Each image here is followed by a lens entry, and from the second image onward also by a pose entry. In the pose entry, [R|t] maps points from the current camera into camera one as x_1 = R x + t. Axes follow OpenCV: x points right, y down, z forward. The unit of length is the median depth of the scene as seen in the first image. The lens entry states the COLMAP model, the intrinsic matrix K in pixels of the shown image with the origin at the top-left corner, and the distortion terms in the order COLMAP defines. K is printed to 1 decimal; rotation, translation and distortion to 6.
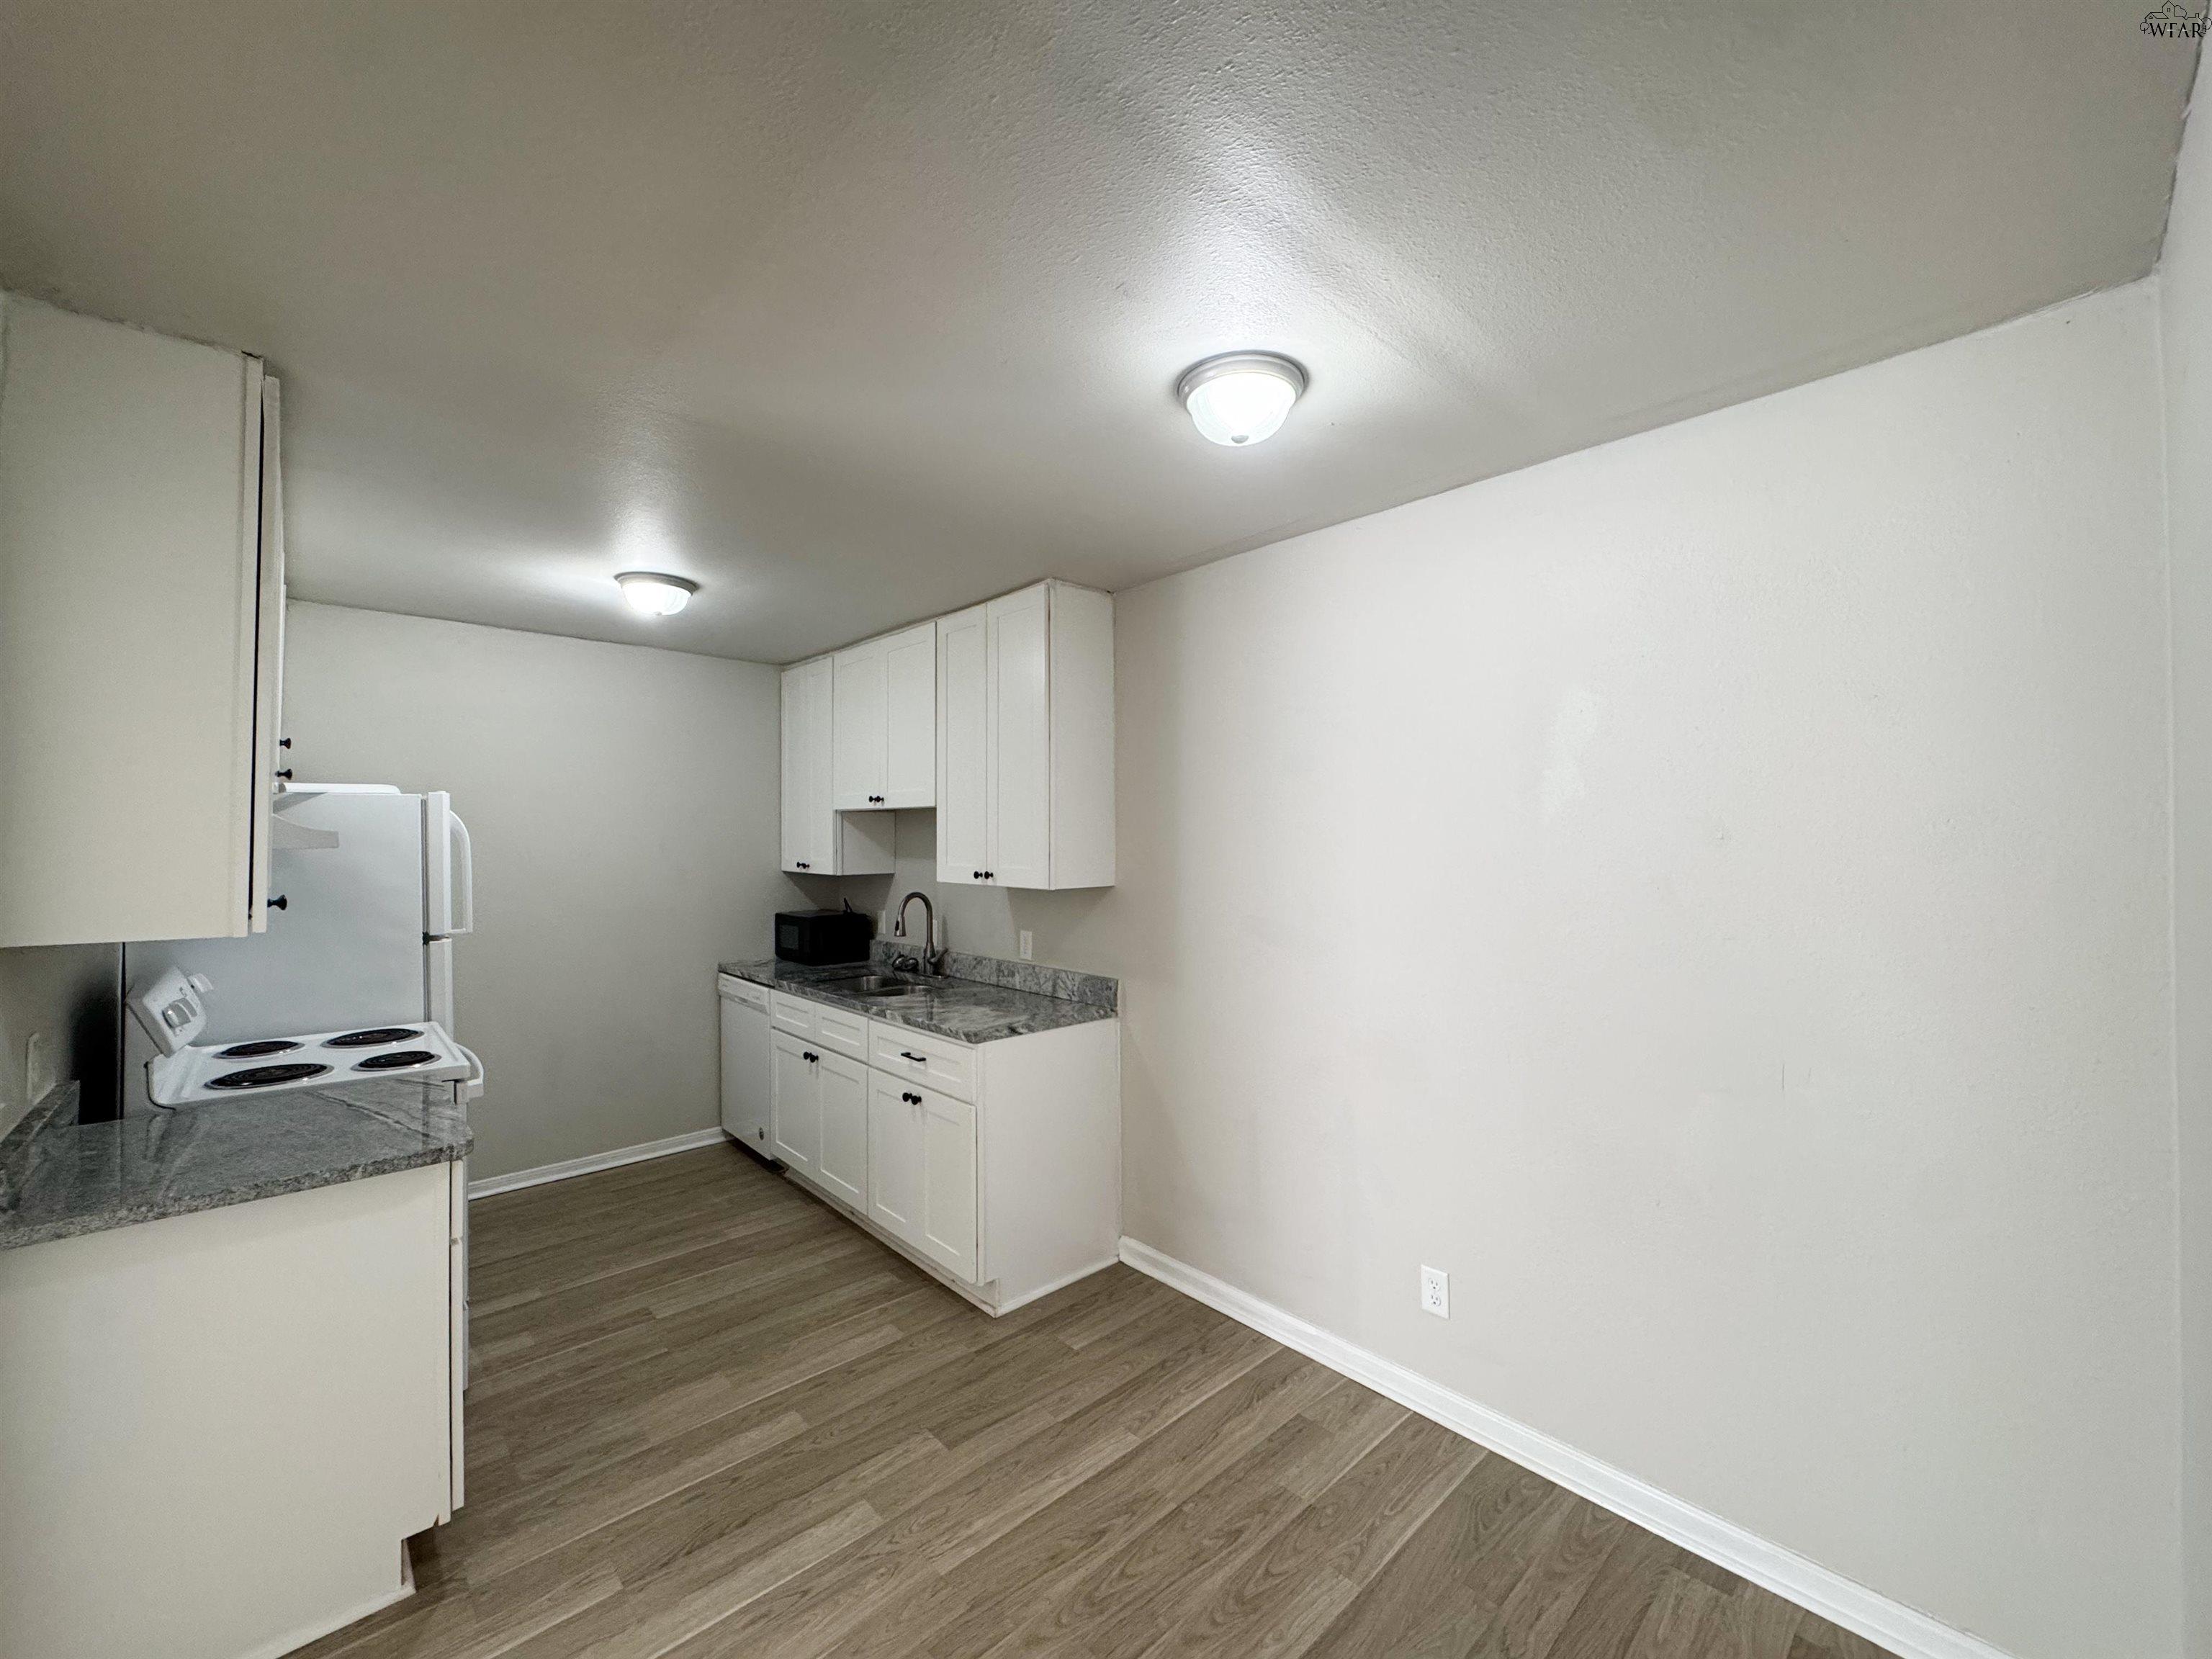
lens RADIAL K [[881.4, 0, 1107.5], [0, 881.4, 833.0], [0, 0, 1]] dist [0.007157, 0.000067]
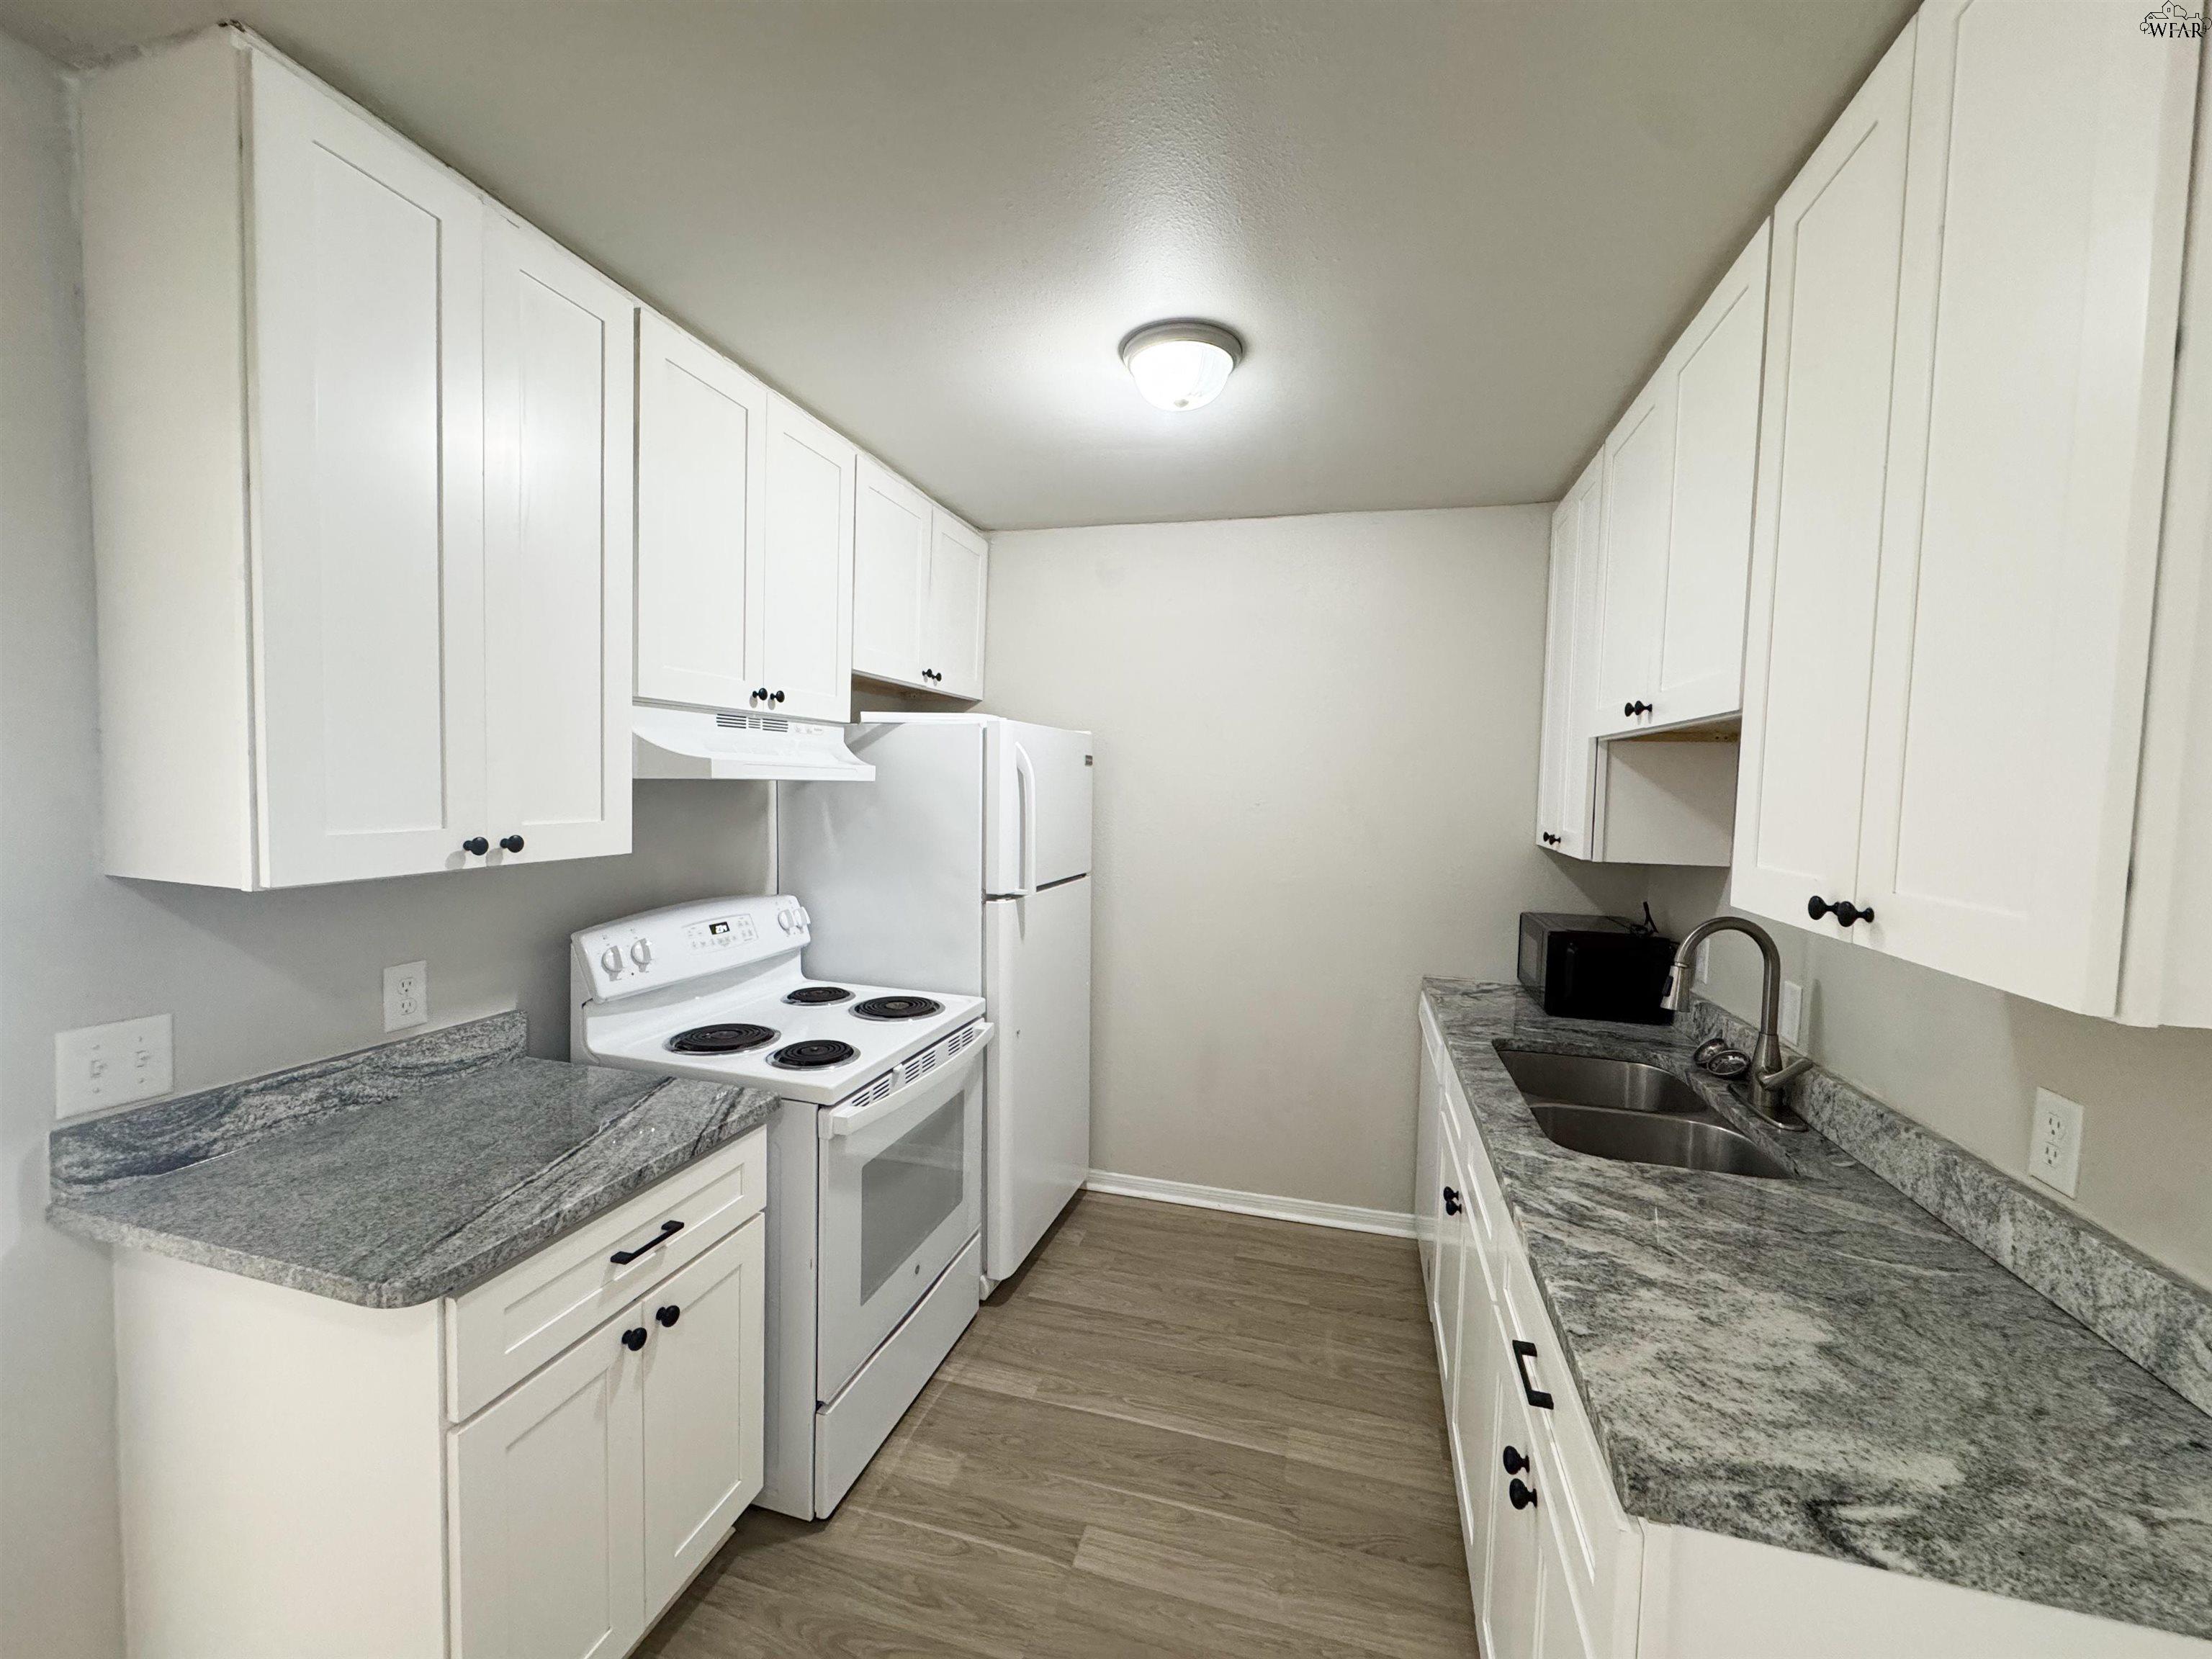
lens RADIAL K [[881.4, 0, 1108.5], [0, 881.4, 832.3], [0, 0, 1]] dist [0.007157, 0.000067]
pose [[0.522697, 0.062784, -0.850203, -0.005862], [-0.020442, 0.997921, 0.061125, 0.004206], [0.852273, -0.014570, 0.522894, 0.549564]]
